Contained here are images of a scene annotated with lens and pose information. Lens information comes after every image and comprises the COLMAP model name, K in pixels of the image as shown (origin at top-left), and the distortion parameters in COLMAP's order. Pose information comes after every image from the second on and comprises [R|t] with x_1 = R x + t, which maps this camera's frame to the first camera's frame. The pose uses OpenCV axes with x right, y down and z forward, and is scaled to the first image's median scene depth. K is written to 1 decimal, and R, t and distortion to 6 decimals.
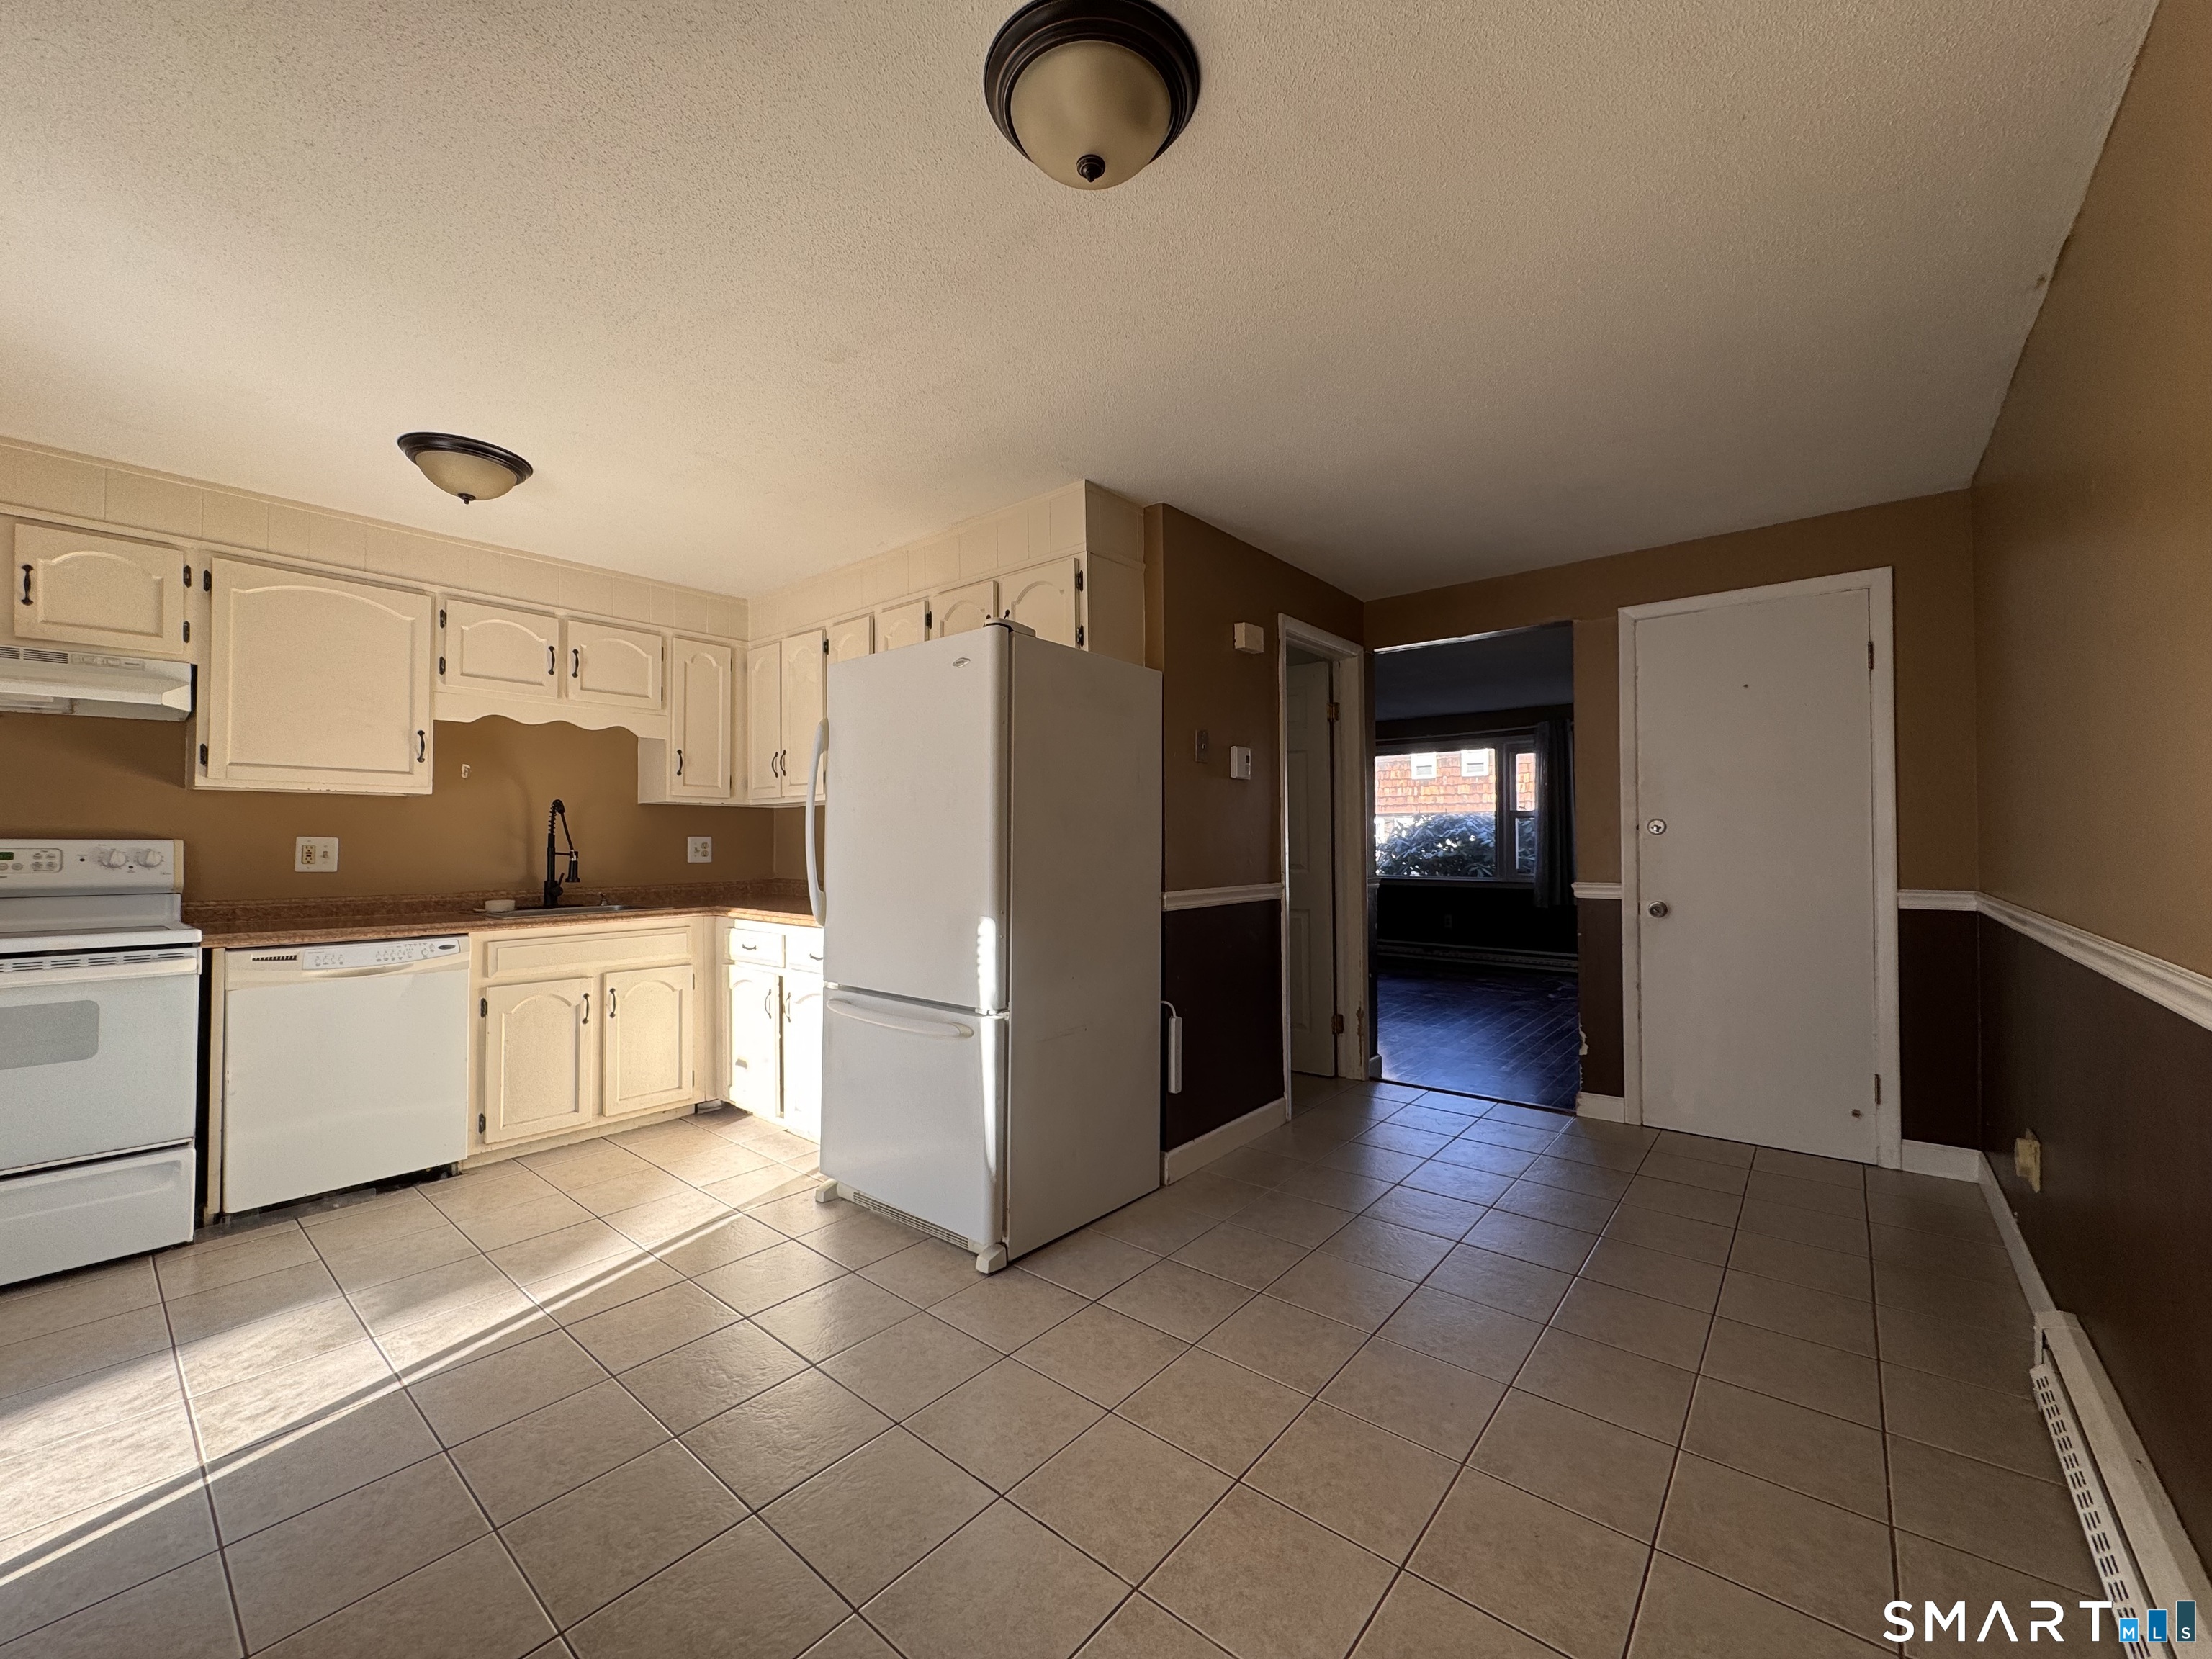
lens RADIAL K [[879.2, 0, 1105.0], [0, 879.2, 830.1], [0, 0, 1]] dist [0.000895, 0.000264]
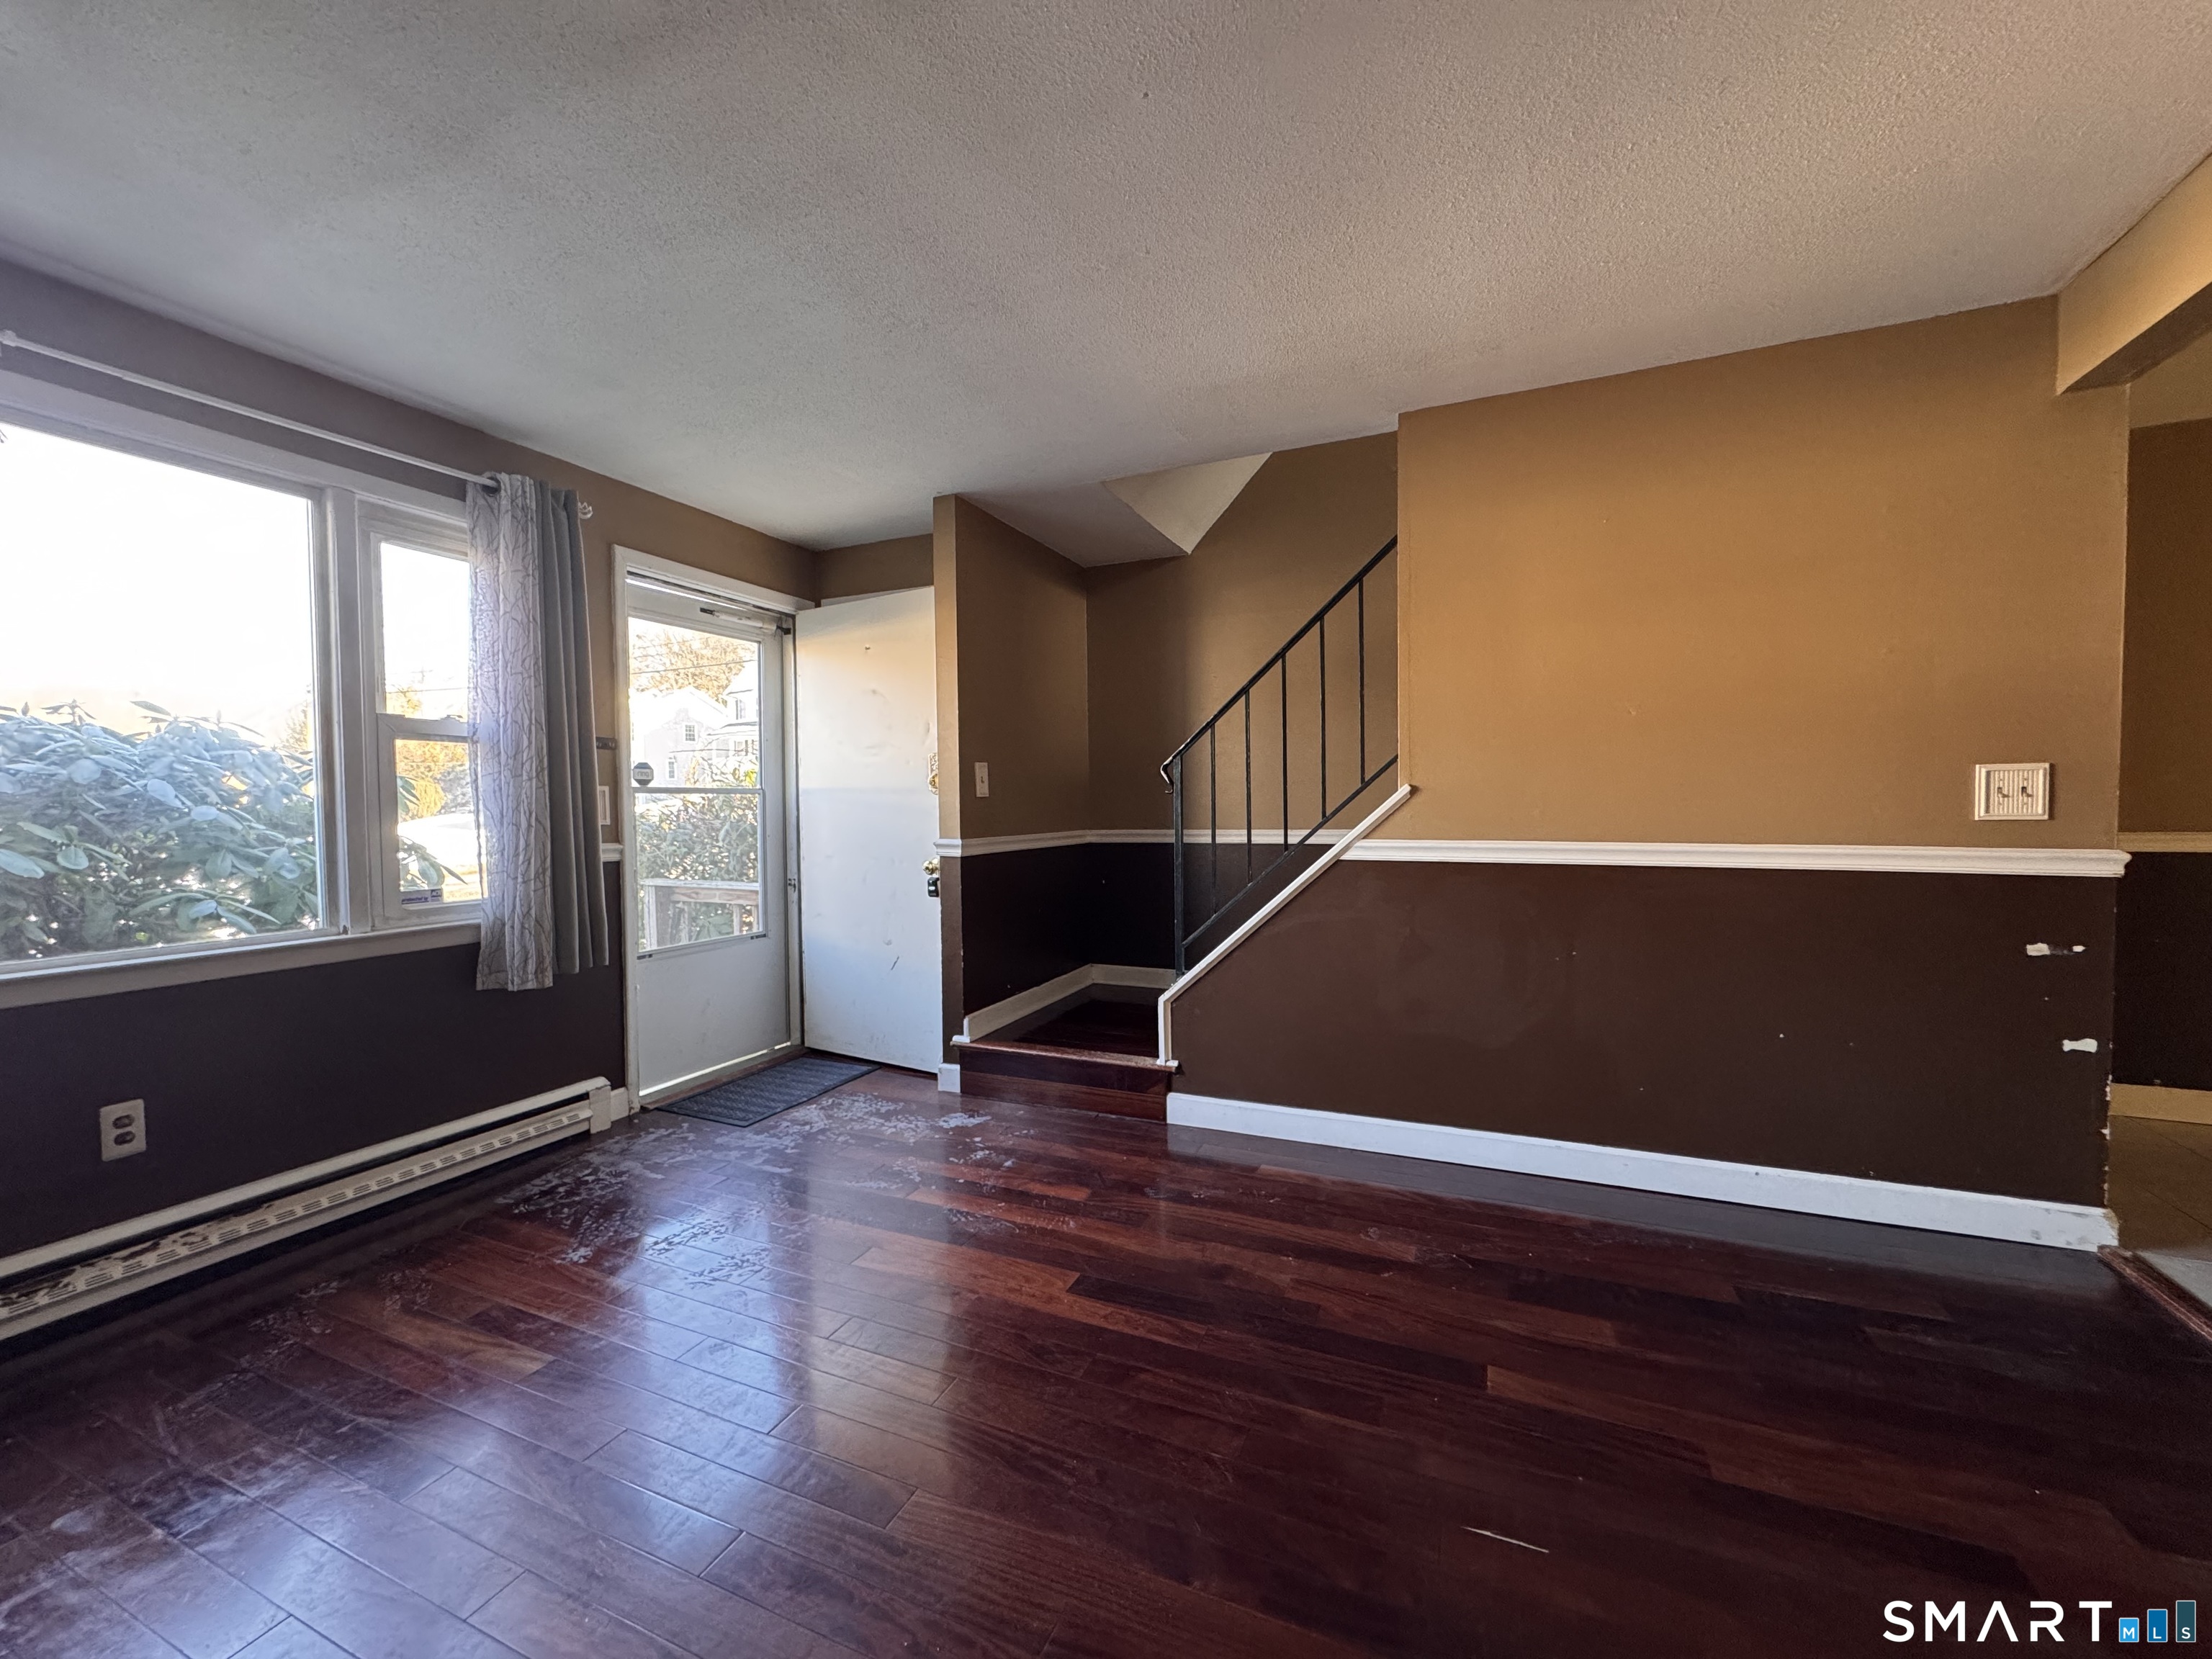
lens RADIAL K [[879.2, 0, 1105.0], [0, 879.2, 830.1], [0, 0, 1]] dist [0.000895, 0.000264]
pose [[-0.279560, -0.025100, 0.959800, 0.200817], [-0.001385, 0.999668, 0.025739, 0.031346], [-0.960127, 0.005866, -0.279501, 2.196463]]
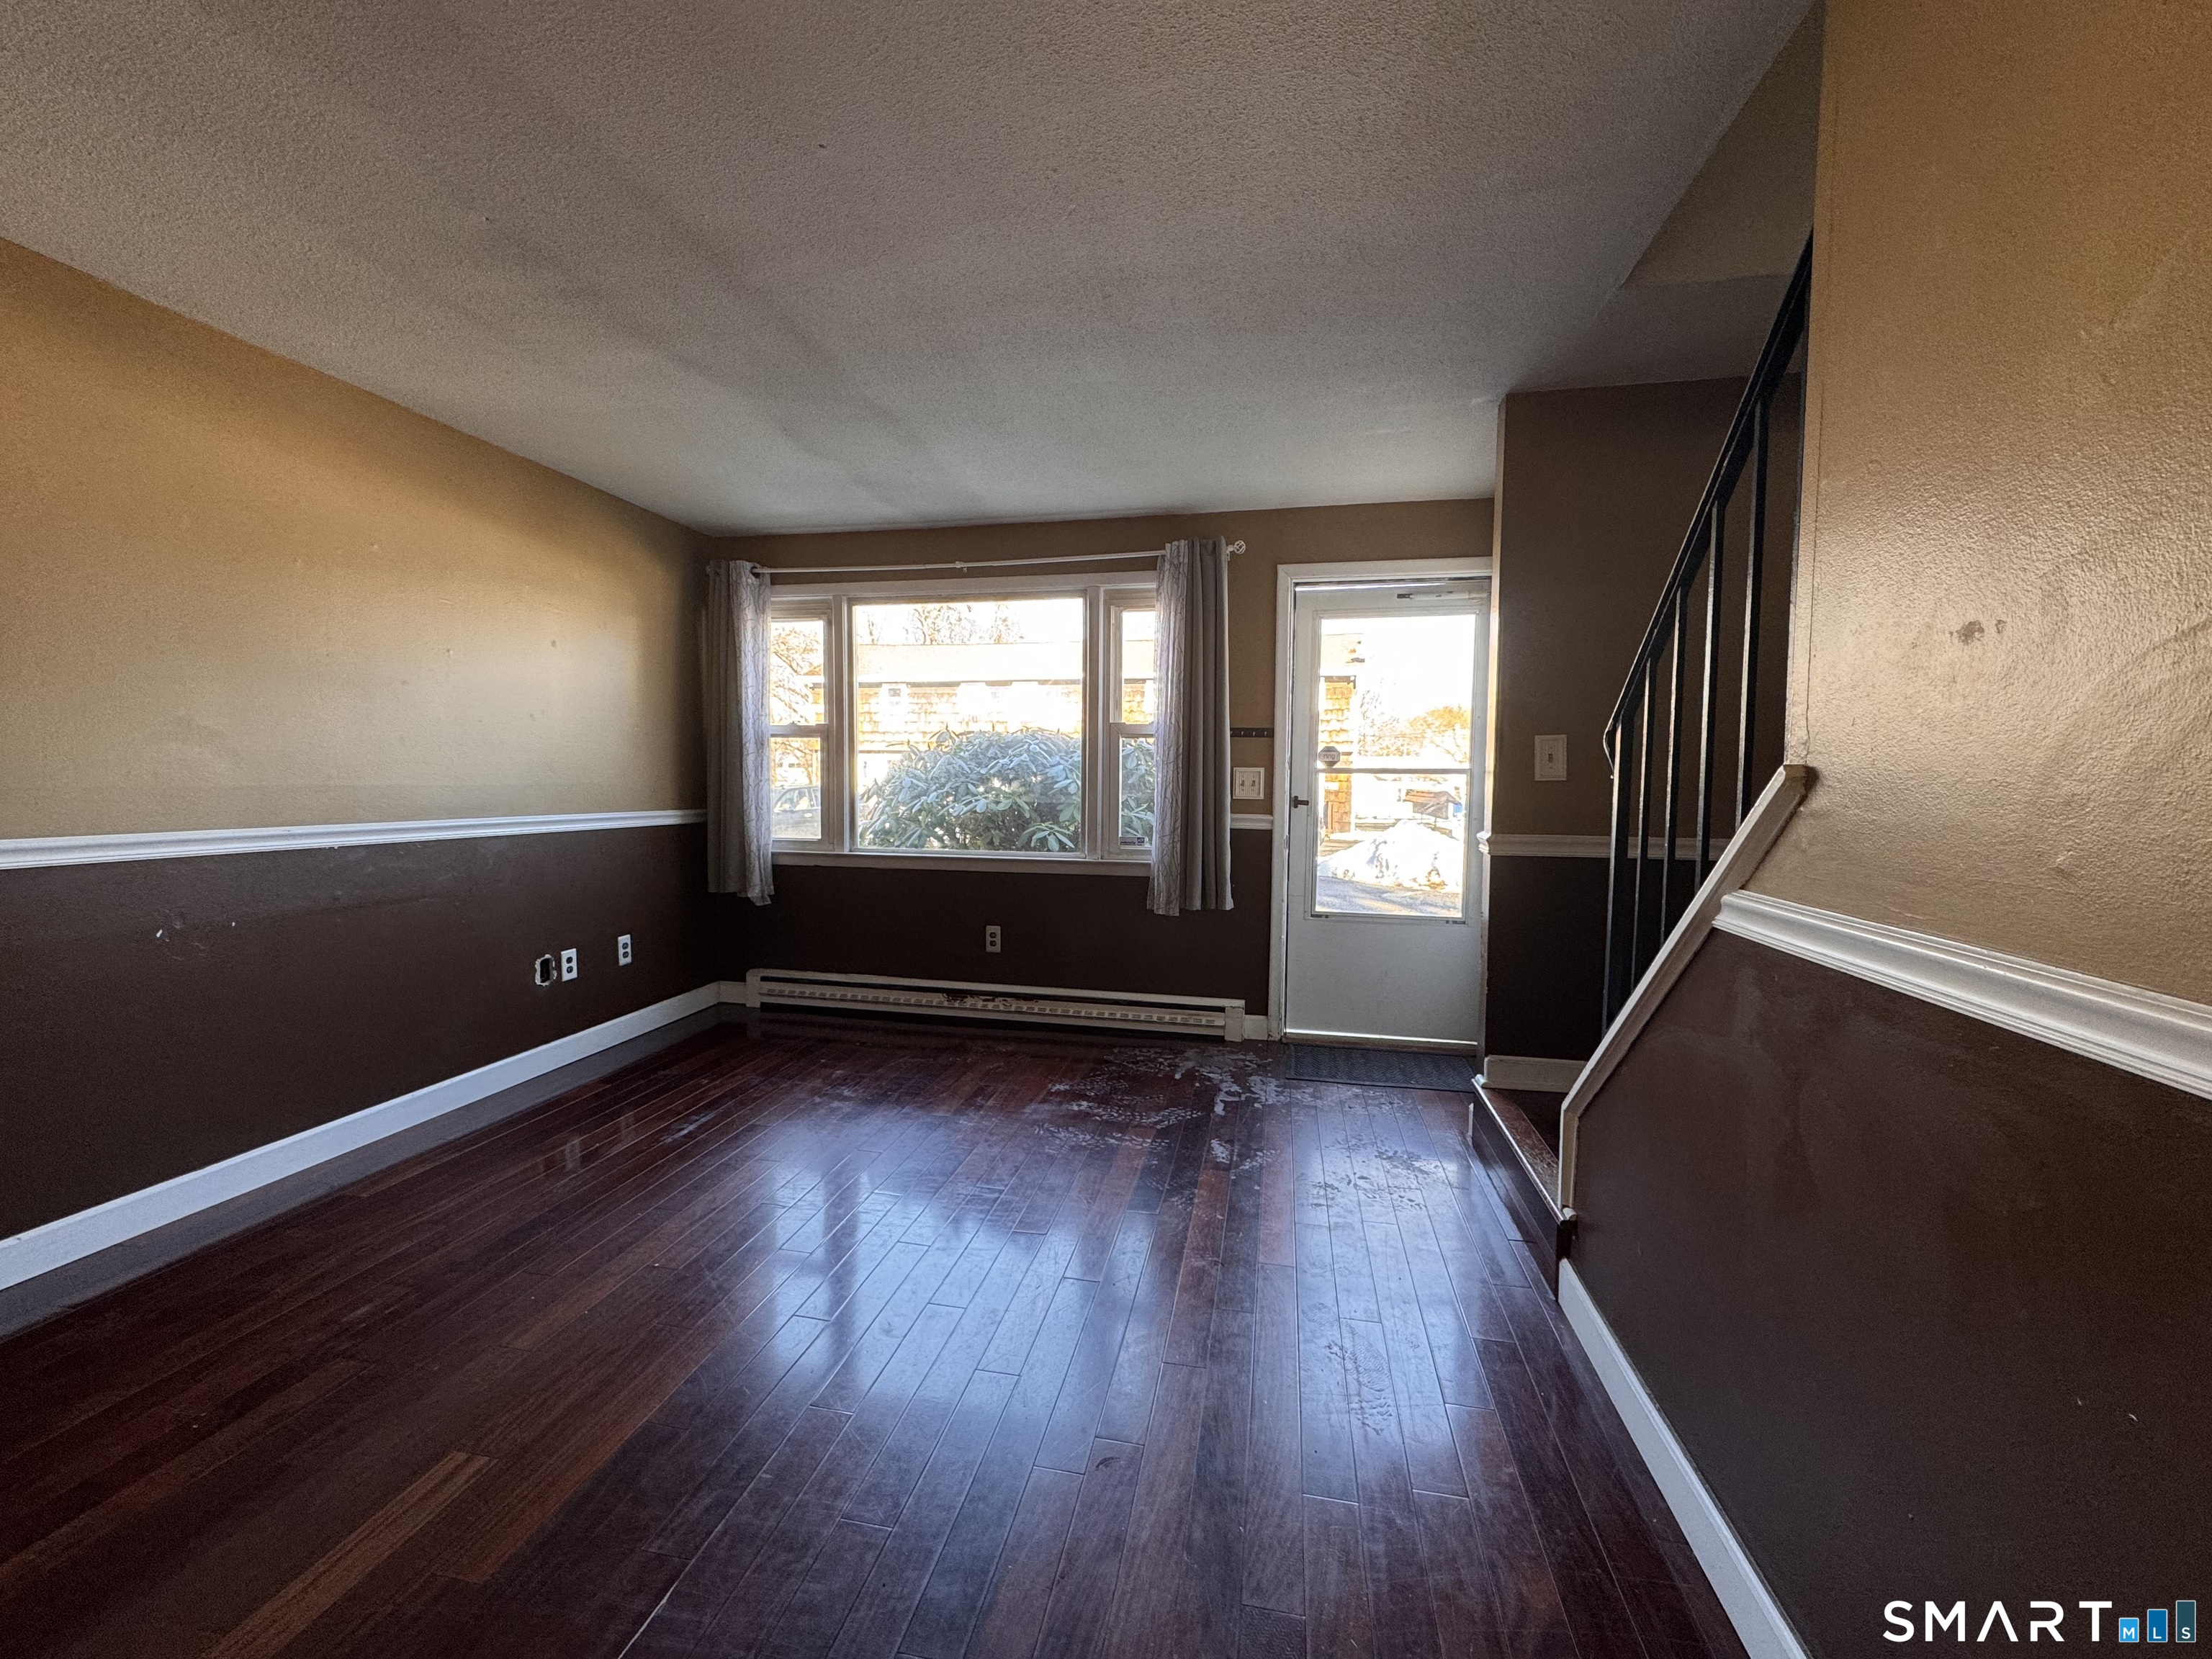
lens RADIAL K [[879.2, 0, 1105.0], [0, 879.2, 830.1], [0, 0, 1]] dist [0.000895, 0.000264]
pose [[0.882400, -0.018195, 0.470148, 0.572369], [-0.015667, 0.997562, 0.068011, 0.013671], [-0.470239, -0.067379, 0.879963, 1.441461]]
